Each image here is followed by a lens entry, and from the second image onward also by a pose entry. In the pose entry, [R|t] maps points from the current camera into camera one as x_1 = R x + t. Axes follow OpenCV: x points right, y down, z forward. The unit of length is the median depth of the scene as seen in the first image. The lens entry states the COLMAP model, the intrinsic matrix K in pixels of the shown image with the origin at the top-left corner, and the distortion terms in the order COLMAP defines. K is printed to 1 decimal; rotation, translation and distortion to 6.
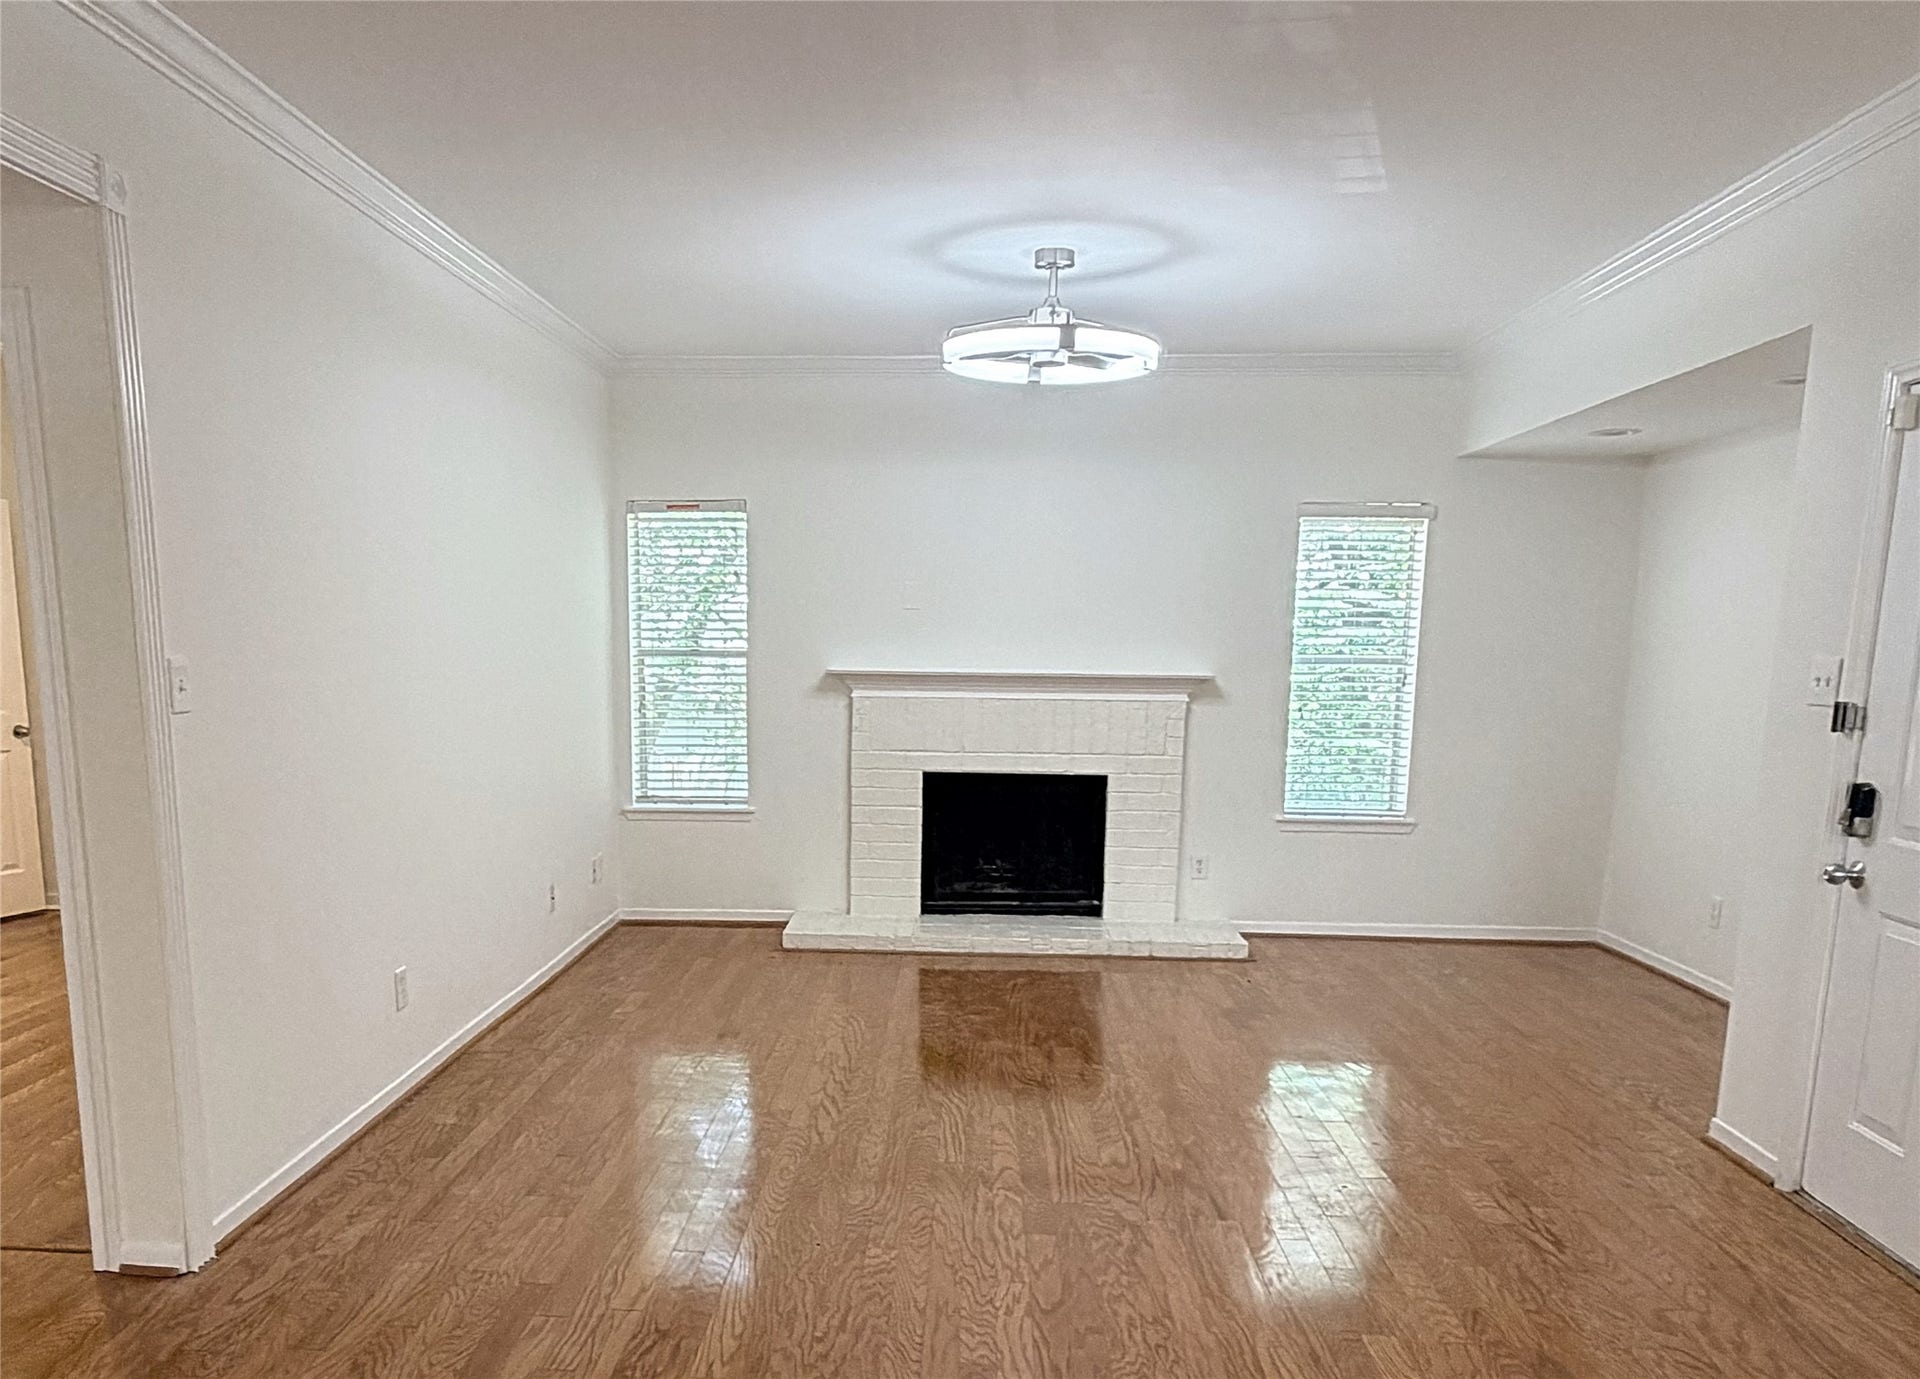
lens RADIAL K [[1473.5, 0, 890.3], [0, 1473.5, 907.2], [0, 0, 1]] dist [-0.015131, 0.005478]
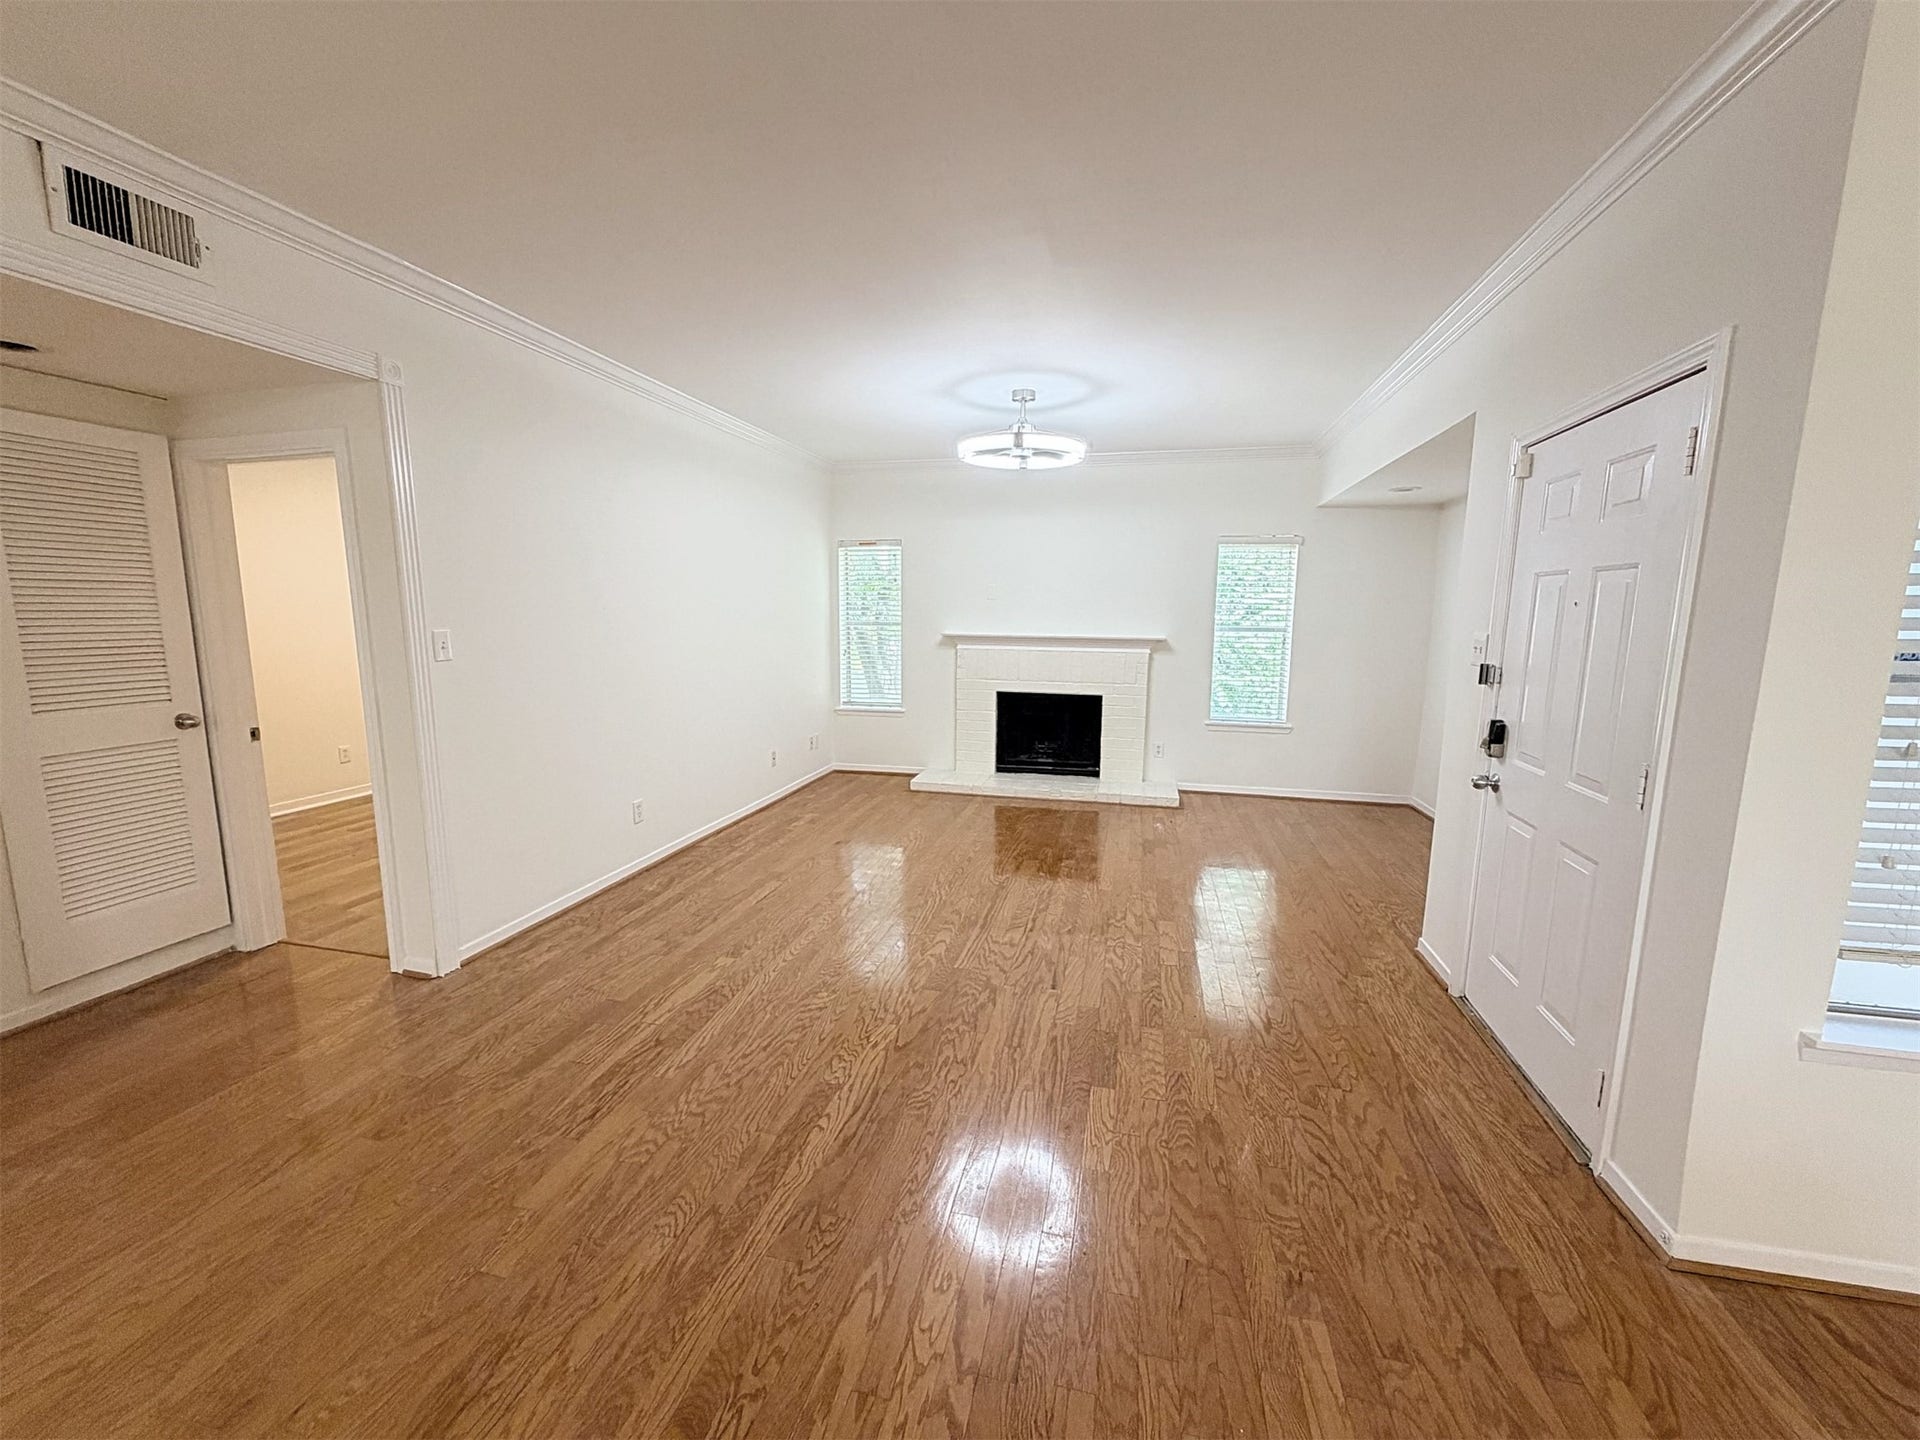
lens RADIAL K [[777.6, 0, 965.7], [0, 777.6, 721.4], [0, 0, 1]] dist [-0.008321, -0.000048]
pose [[0.986398, 0.023638, -0.162667, 0.163230], [-0.030282, 0.998800, -0.038487, -0.023104], [0.161562, 0.042889, 0.985930, 0.097606]]
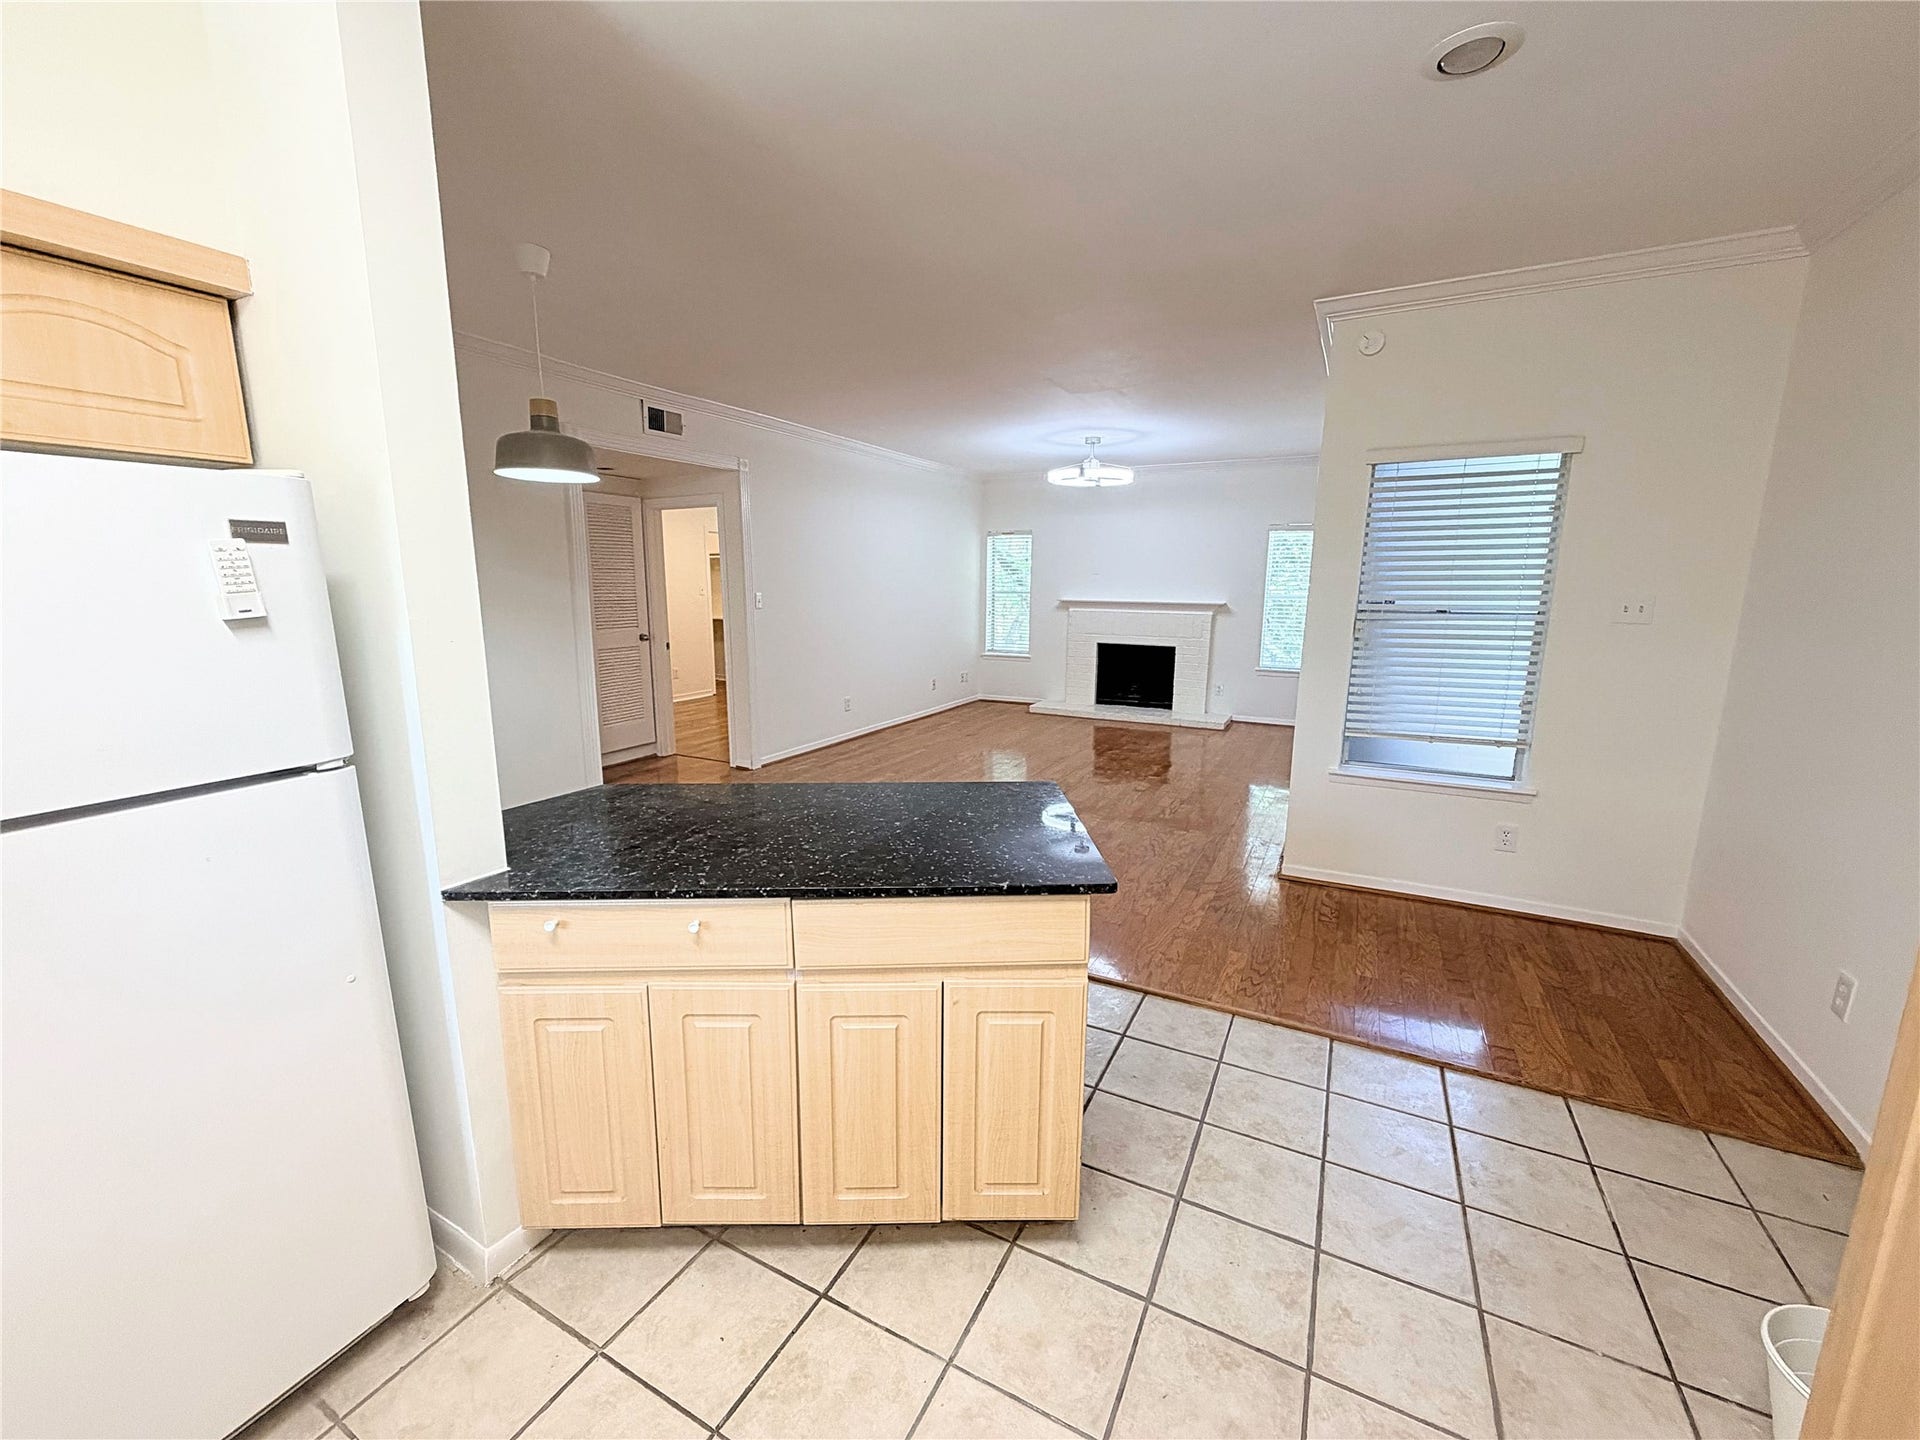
lens RADIAL K [[777.6, 0, 956.3], [0, 777.6, 723.6], [0, 0, 1]] dist [-0.008321, -0.000048]
pose [[0.912058, 0.071453, -0.403787, 0.390369], [-0.073302, 0.997250, 0.010899, 0.047450], [0.403455, 0.019658, 0.914788, -0.271606]]
